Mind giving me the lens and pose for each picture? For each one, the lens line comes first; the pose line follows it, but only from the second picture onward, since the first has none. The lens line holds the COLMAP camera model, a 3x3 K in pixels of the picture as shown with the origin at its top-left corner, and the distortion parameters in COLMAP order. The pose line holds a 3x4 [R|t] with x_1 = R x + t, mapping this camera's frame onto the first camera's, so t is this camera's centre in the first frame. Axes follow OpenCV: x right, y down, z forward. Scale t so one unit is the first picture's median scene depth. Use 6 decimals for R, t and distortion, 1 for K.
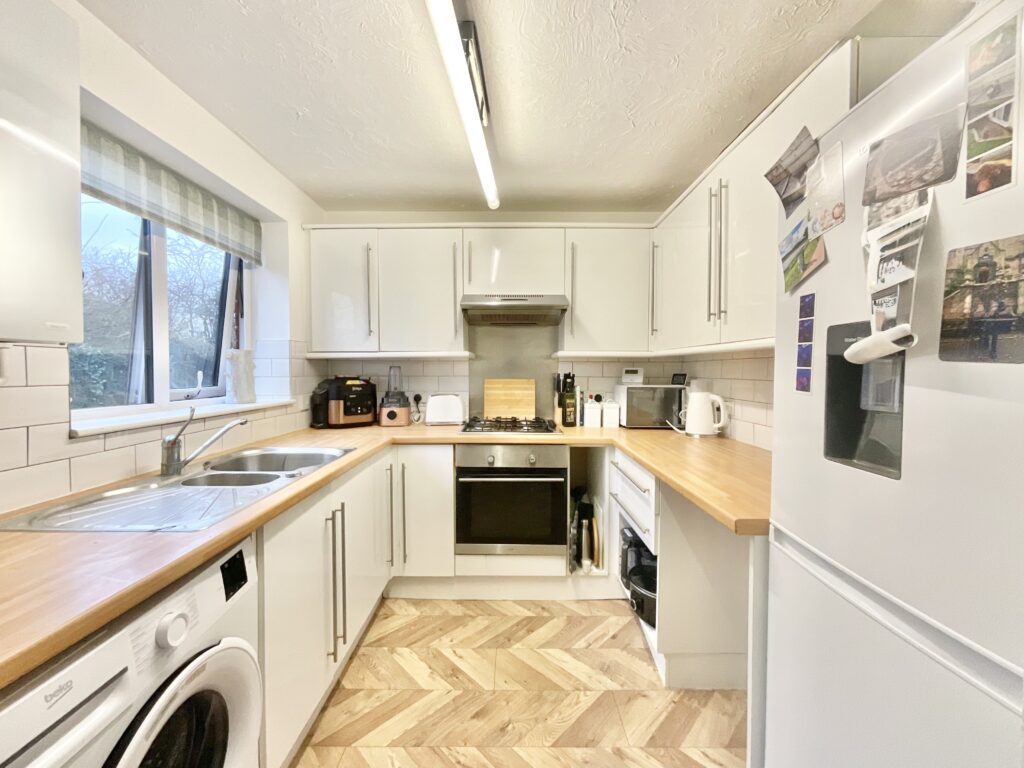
lens RADIAL K [[413.4, 0, 509.6], [0, 413.4, 382.7], [0, 0, 1]] dist [-0.001235, 0.001396]
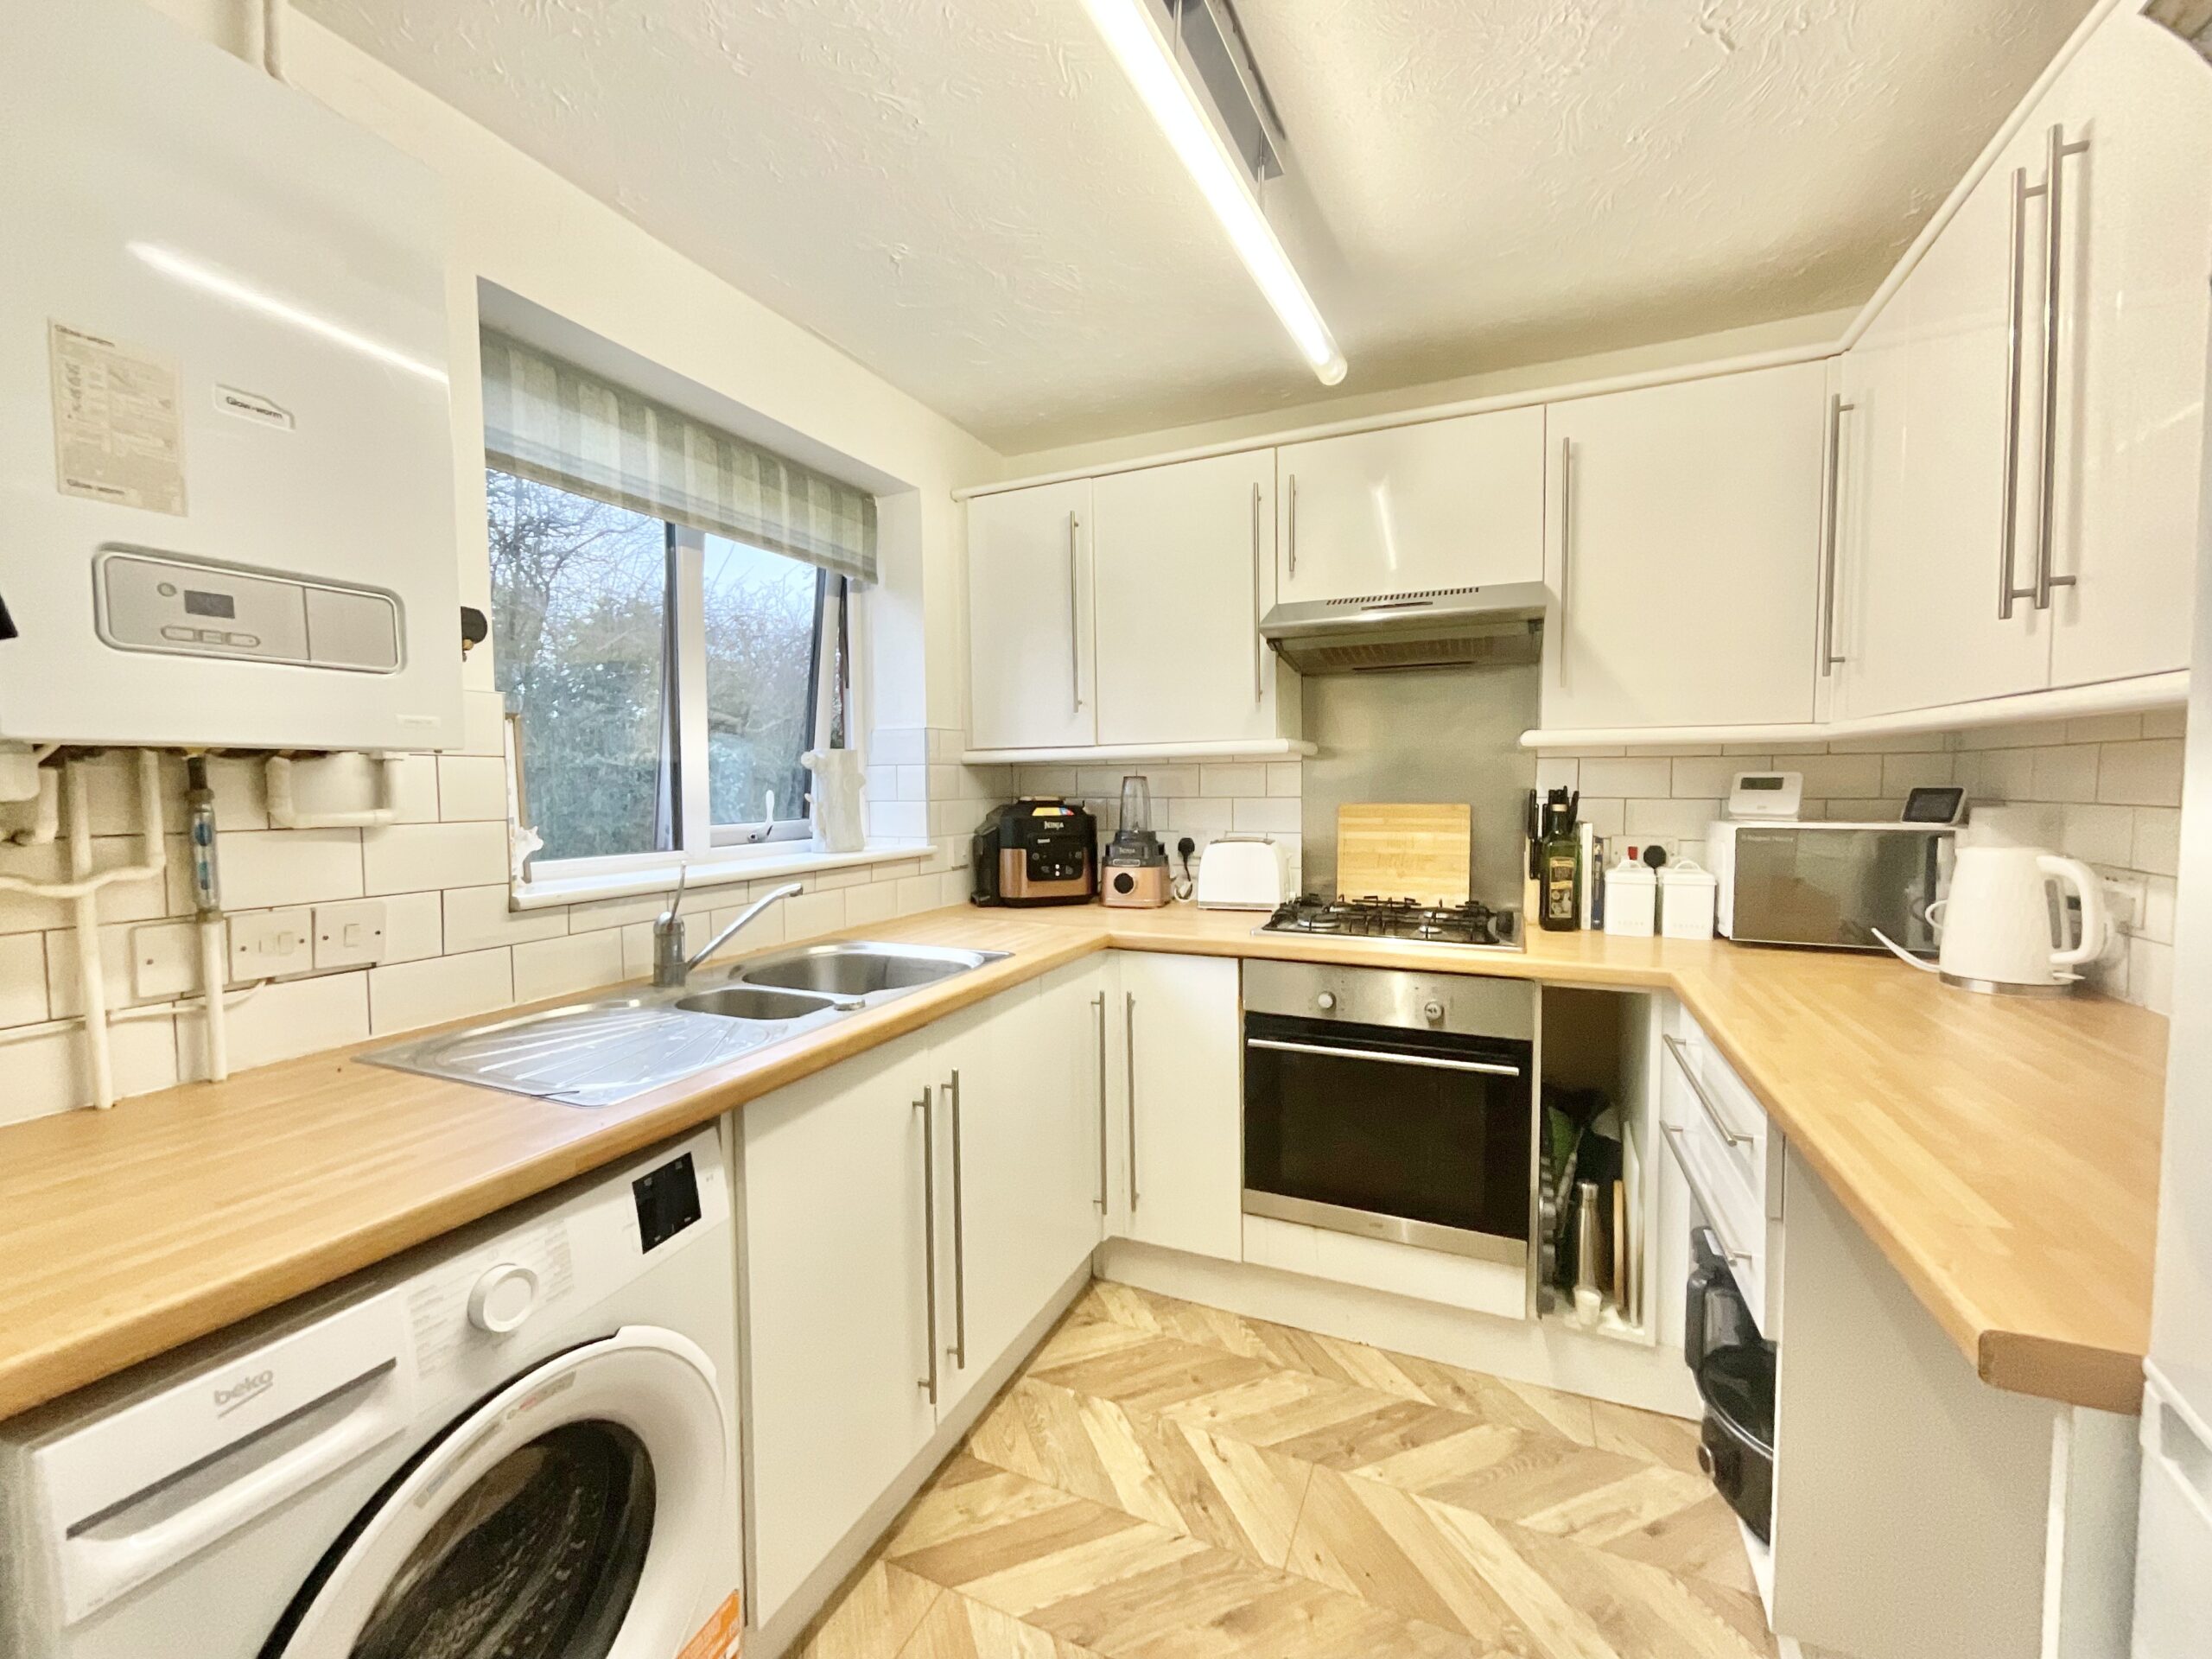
lens RADIAL K [[893.1, 0, 1105.3], [0, 893.1, 824.7], [0, 0, 1]] dist [-0.001235, 0.001396]
pose [[0.914298, 0.009082, -0.404941, 0.120706], [-0.000760, 0.999785, 0.020708, -0.008442], [0.405043, -0.018625, 0.914108, 0.107791]]
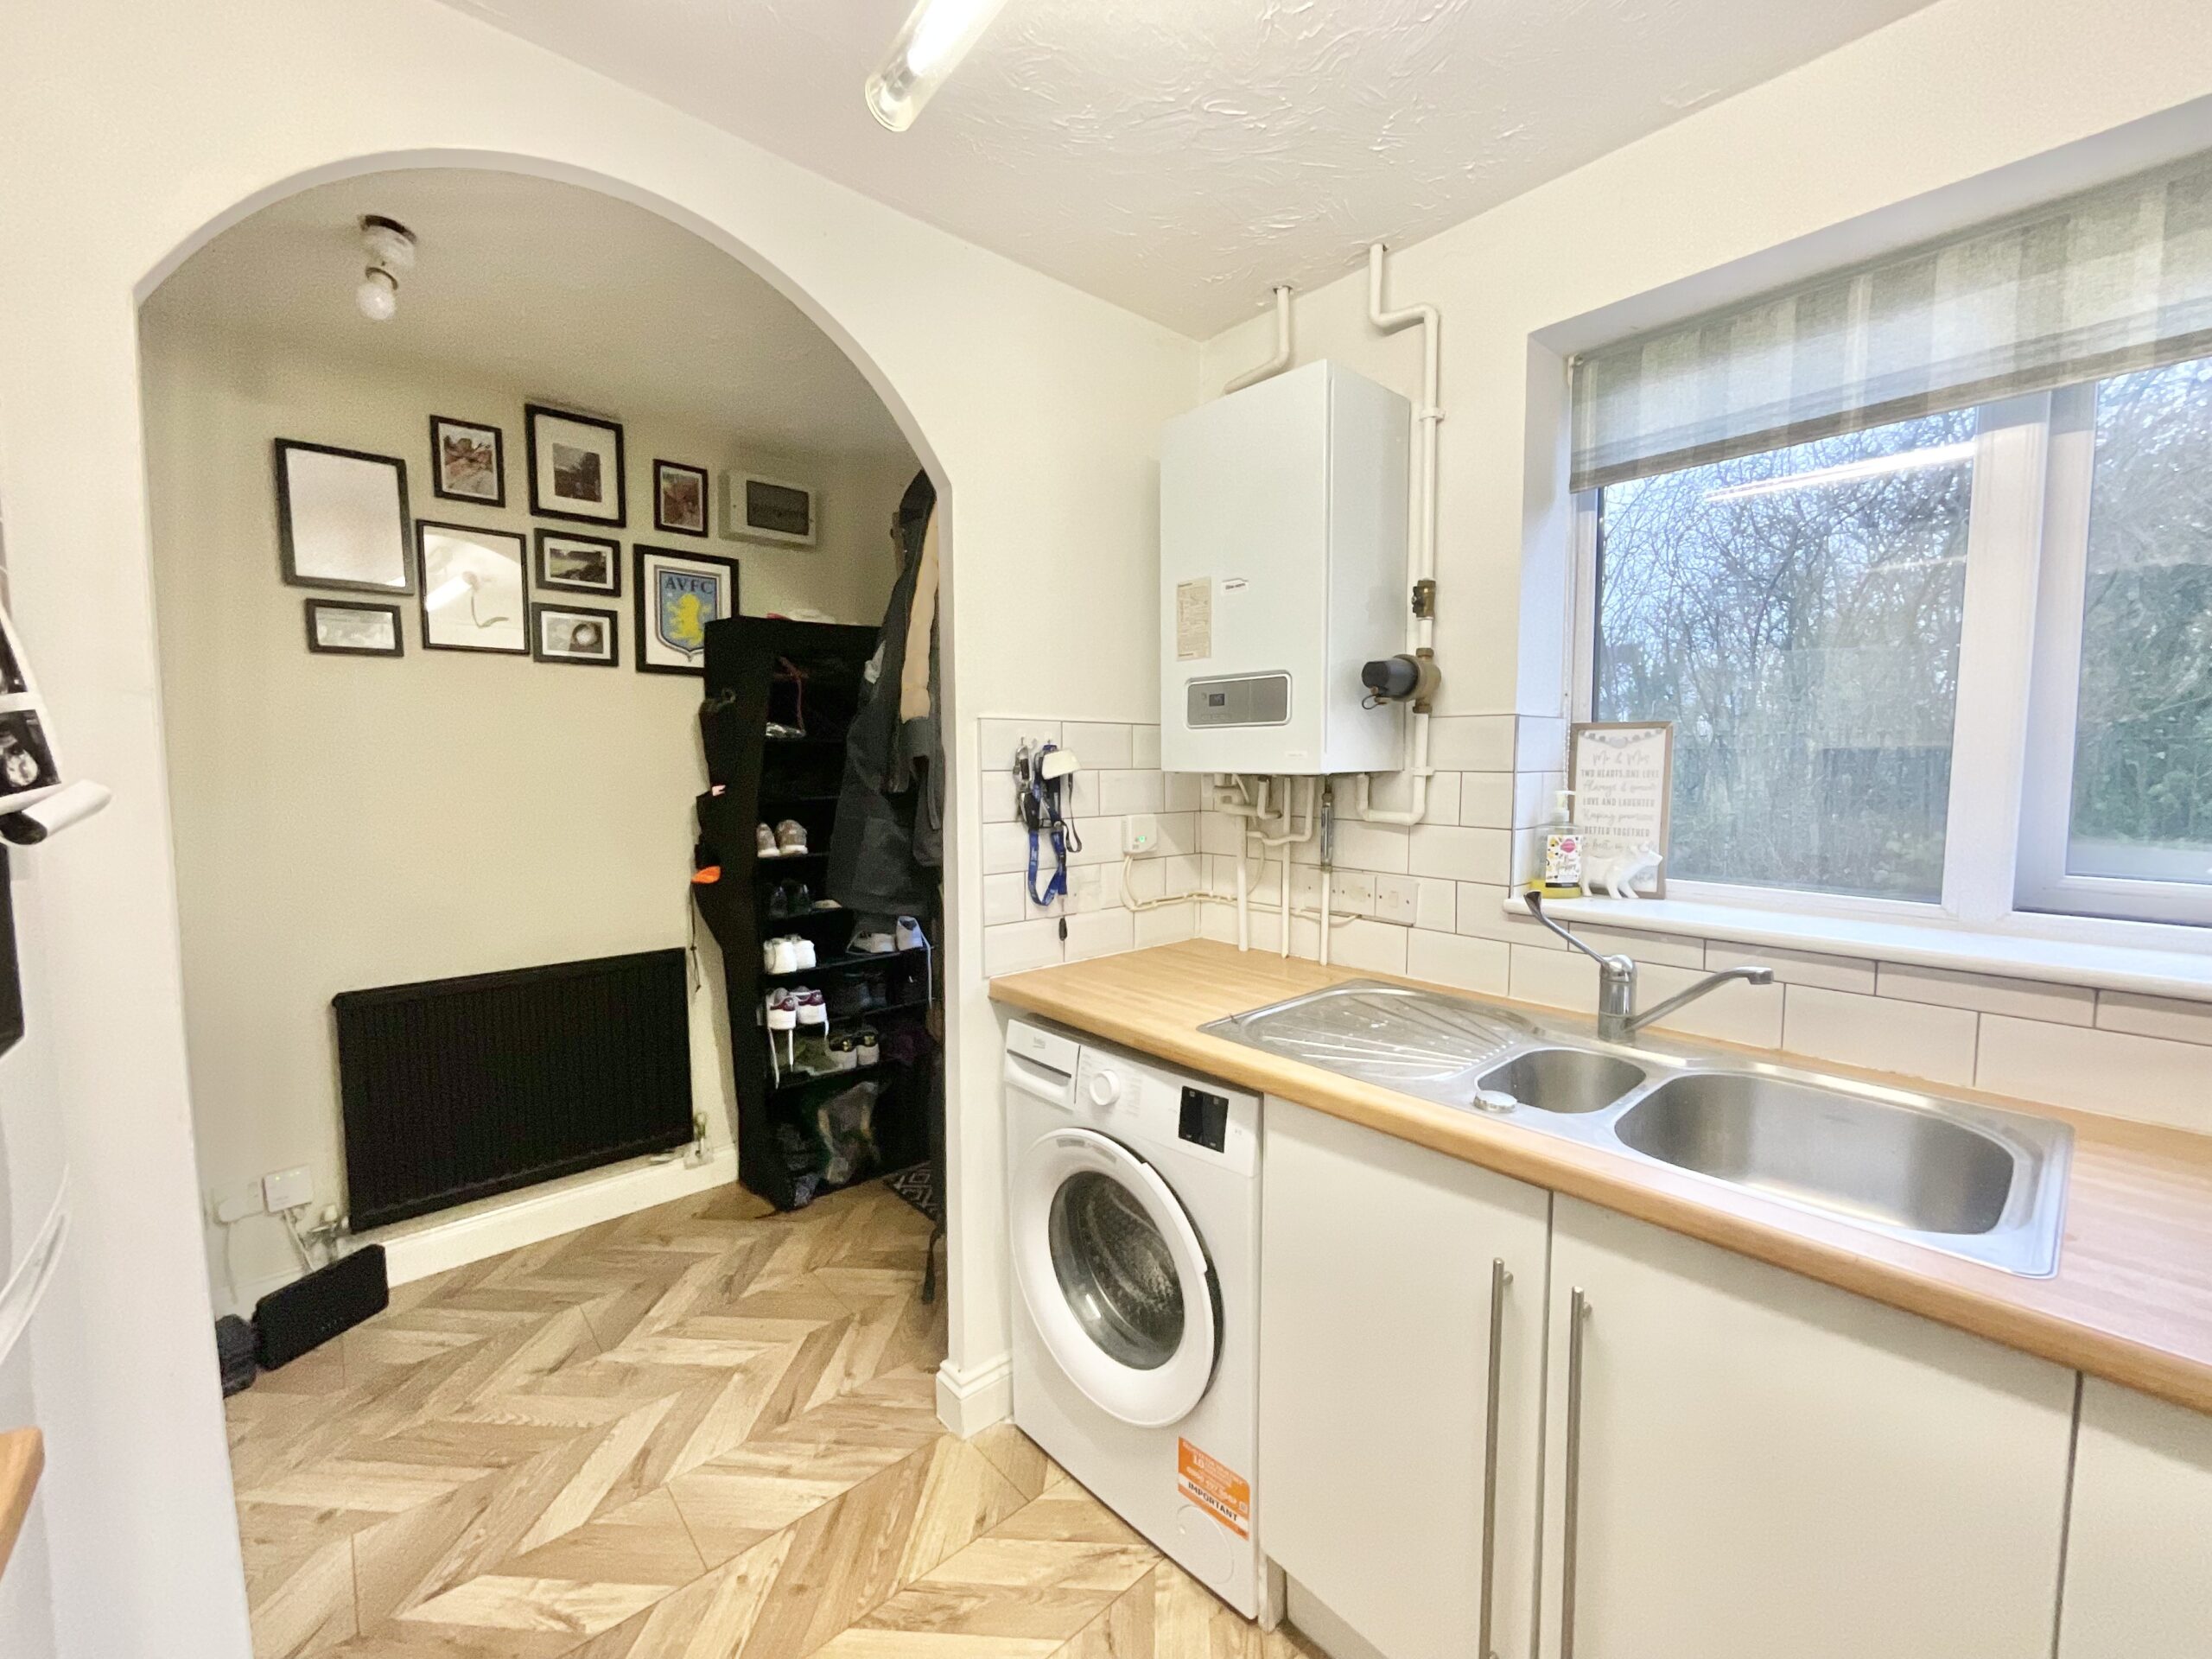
lens RADIAL K [[893.1, 0, 1102.2], [0, 893.1, 823.6], [0, 0, 1]] dist [-0.001235, 0.001396]
pose [[-0.748417, 0.040679, -0.661980, 0.181776], [-0.022102, 0.996033, 0.086195, -0.061187], [0.662860, 0.079141, -0.744549, 0.901678]]
